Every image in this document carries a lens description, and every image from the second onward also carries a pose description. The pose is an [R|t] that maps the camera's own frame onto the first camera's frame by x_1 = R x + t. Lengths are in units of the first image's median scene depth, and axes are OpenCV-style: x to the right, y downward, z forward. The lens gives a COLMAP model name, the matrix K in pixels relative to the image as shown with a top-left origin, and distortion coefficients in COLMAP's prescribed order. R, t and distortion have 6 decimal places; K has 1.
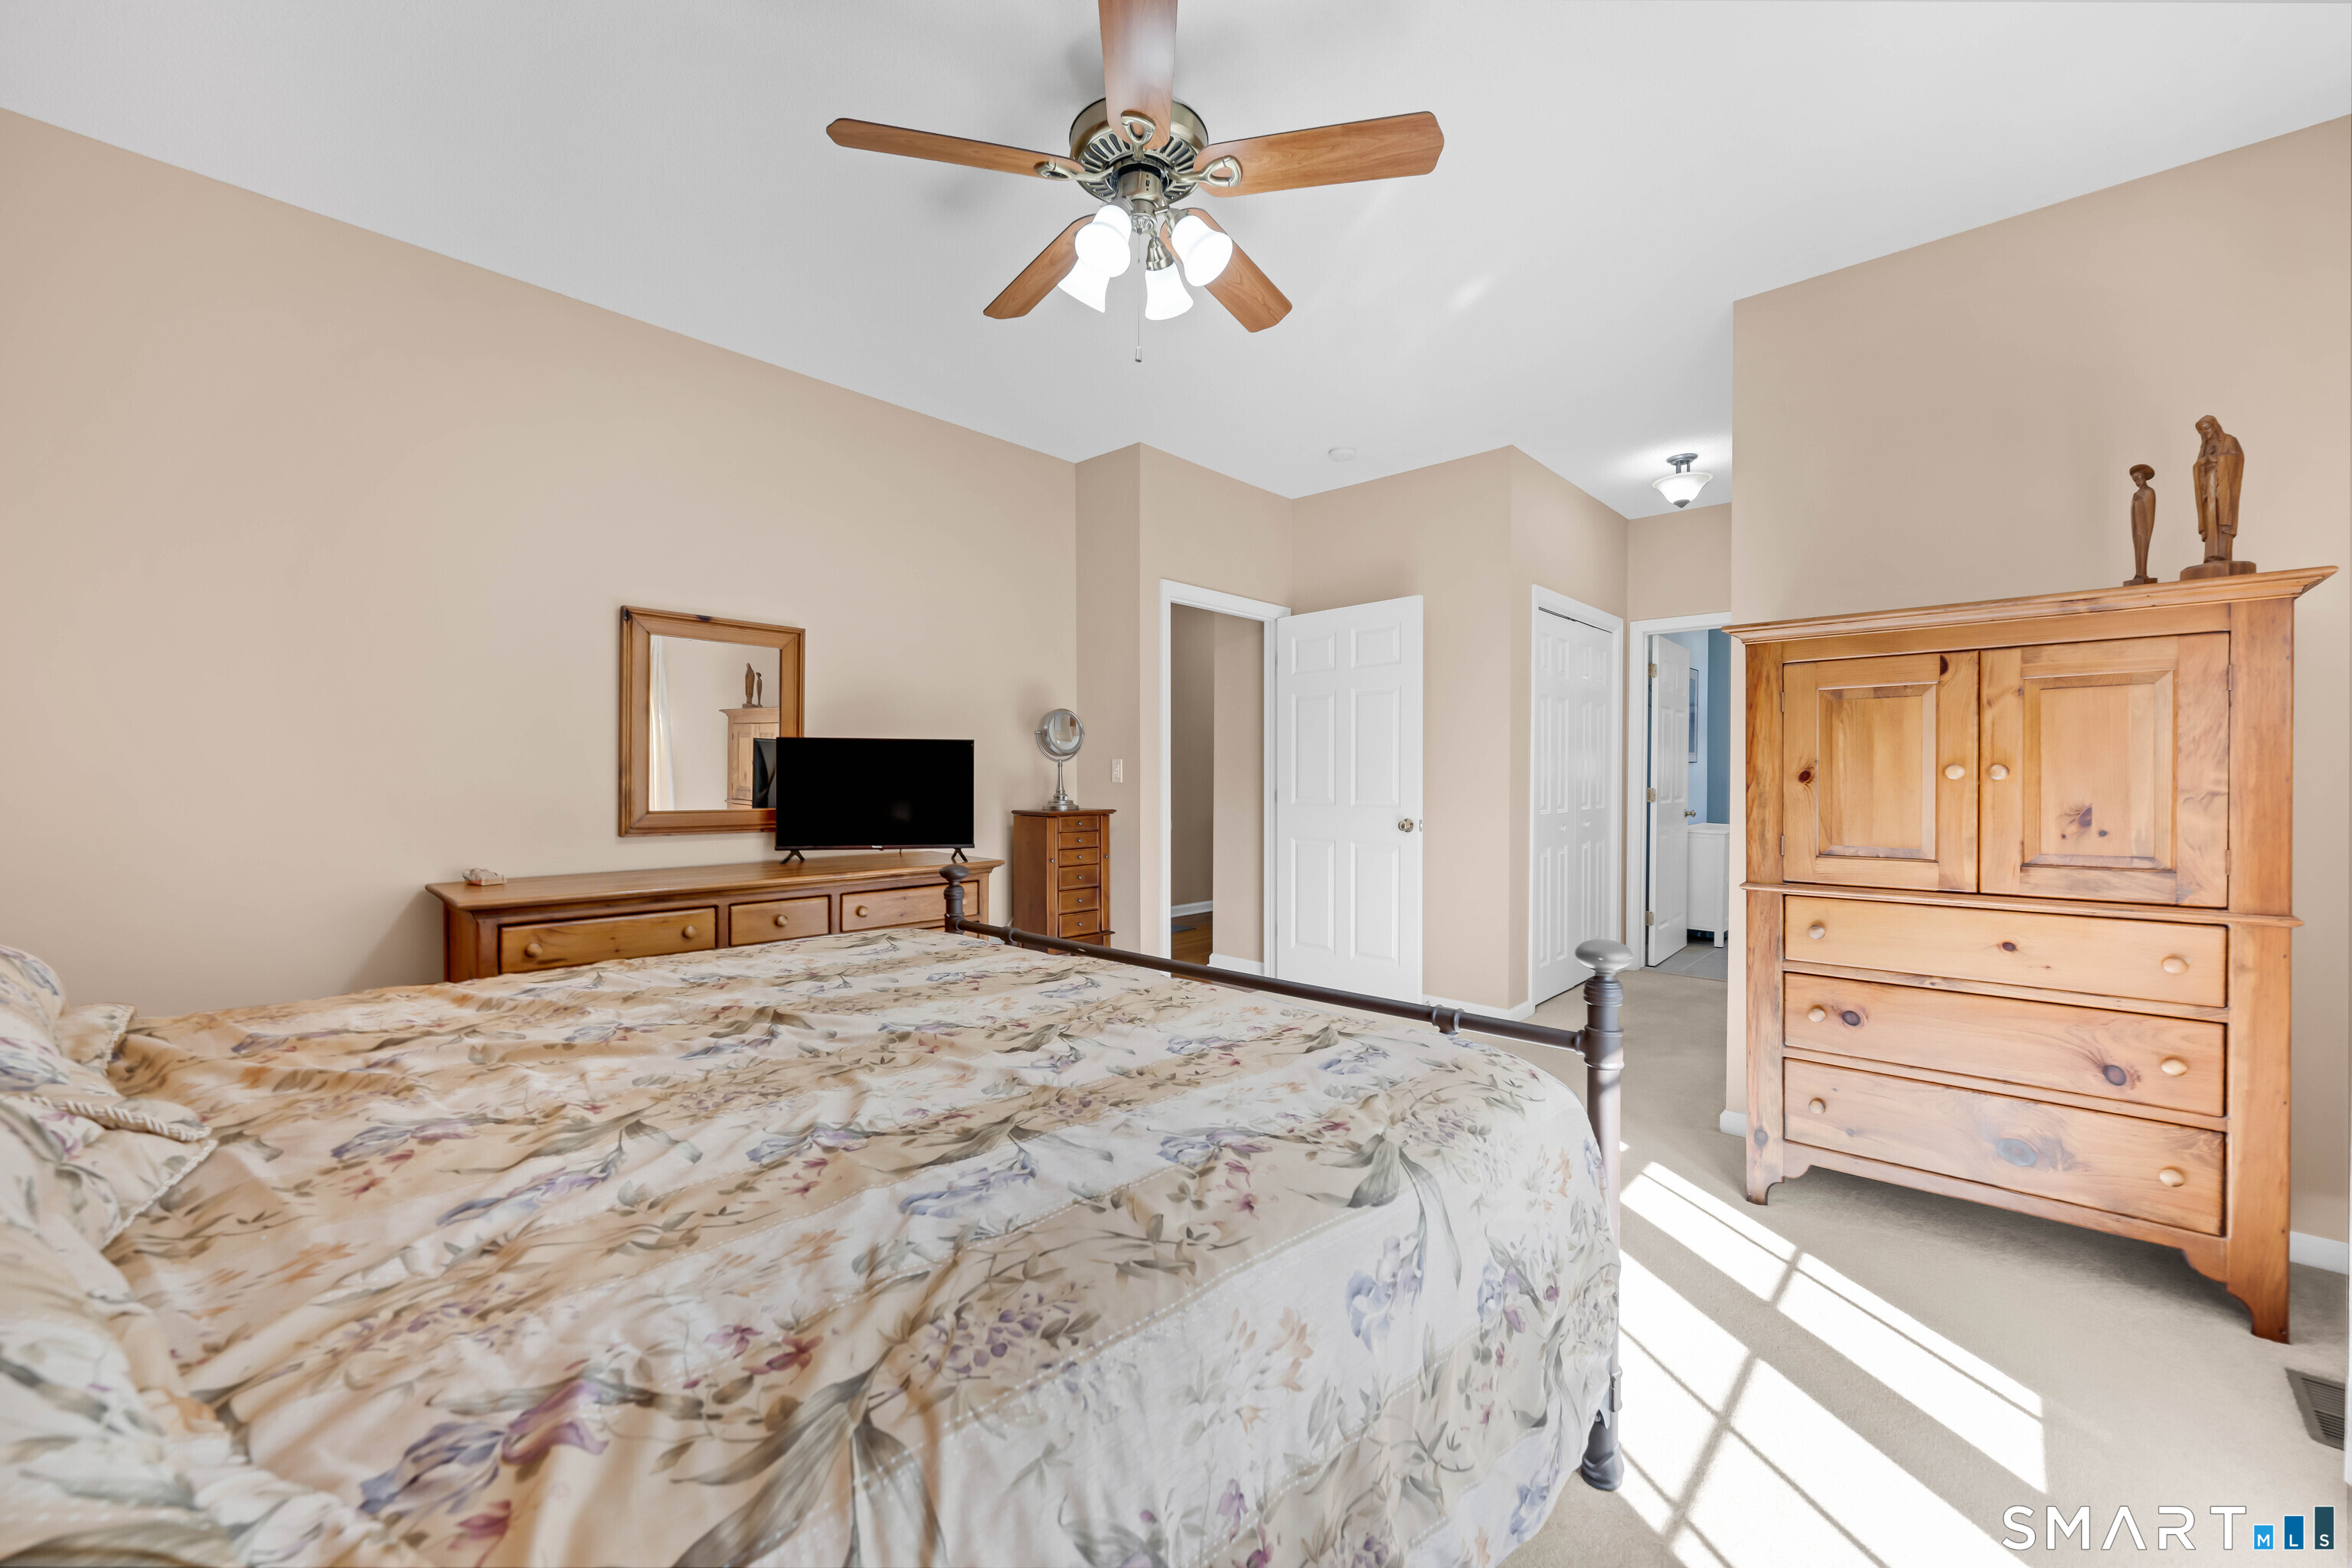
lens RADIAL K [[930.2, 0, 1176.6], [0, 930.2, 787.5], [0, 0, 1]] dist [-0.001666, -0.000086]
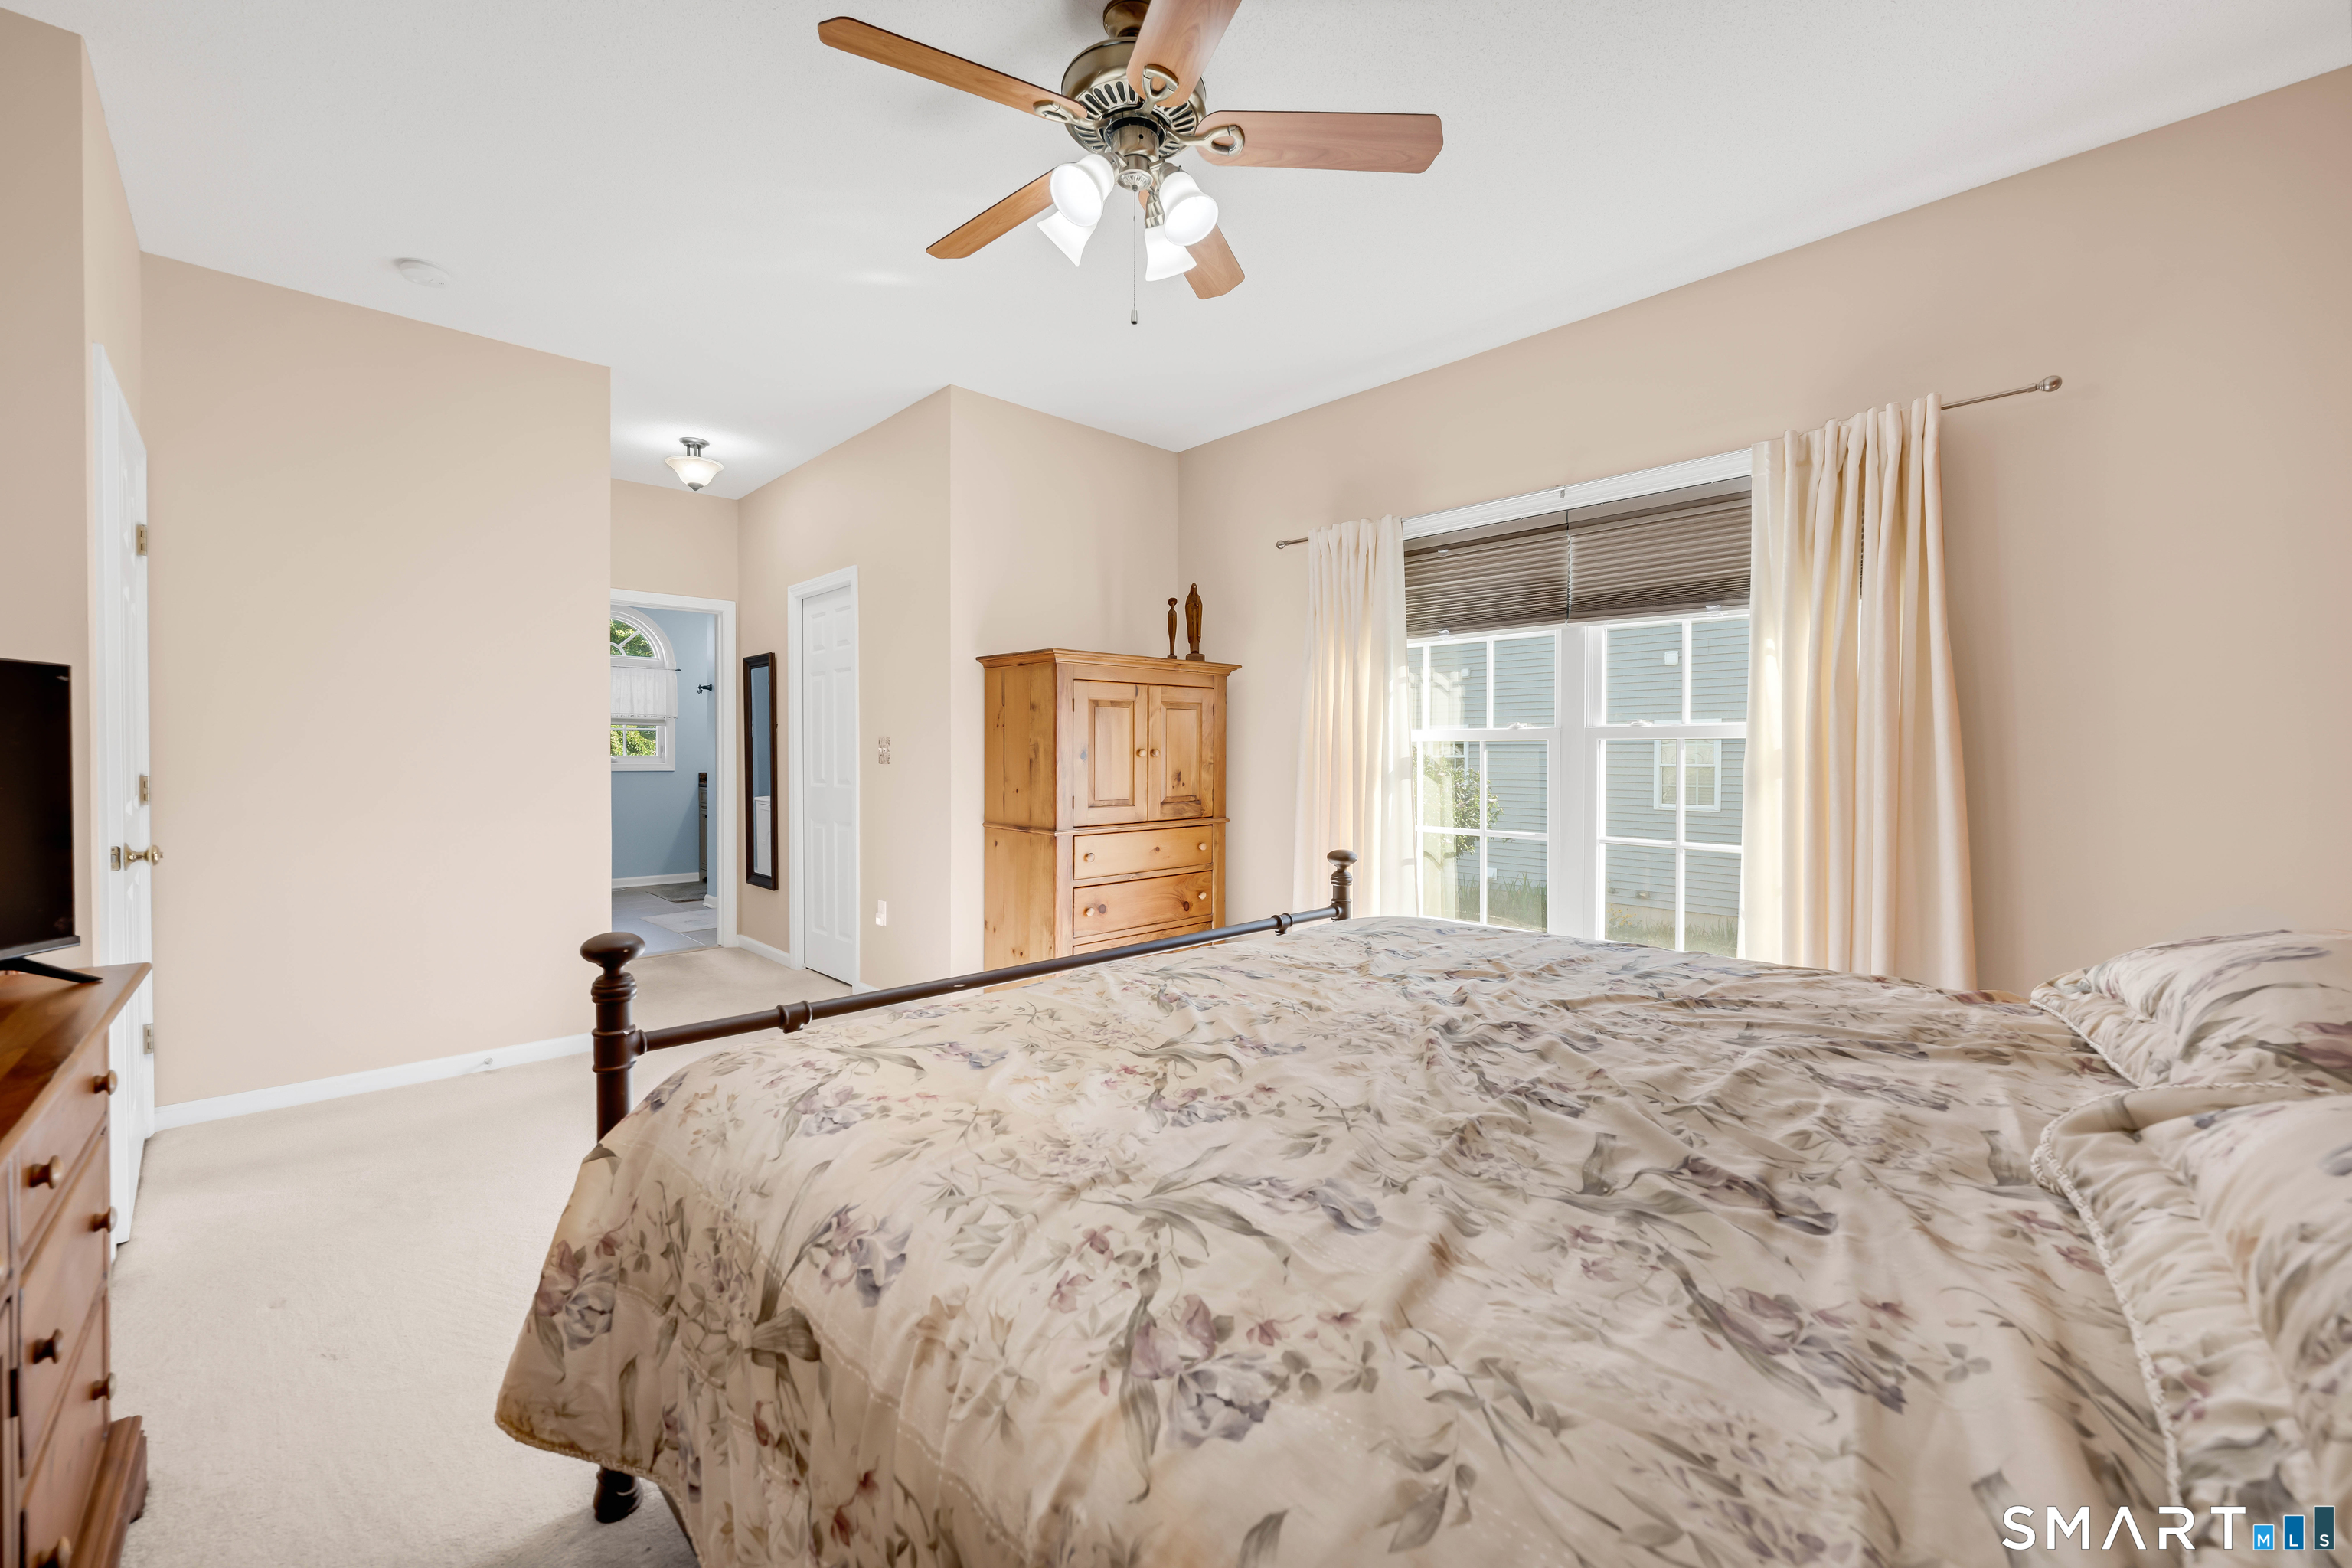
lens RADIAL K [[912.8, 0, 1168.1], [0, 912.8, 757.3], [0, 0, 1]] dist [-0.000554, -0.000018]
pose [[0.085475, -0.007369, 0.996313, -0.864523], [0.005688, 0.999960, 0.006908, -0.021054], [-0.996324, 0.005077, 0.085513, 0.813019]]
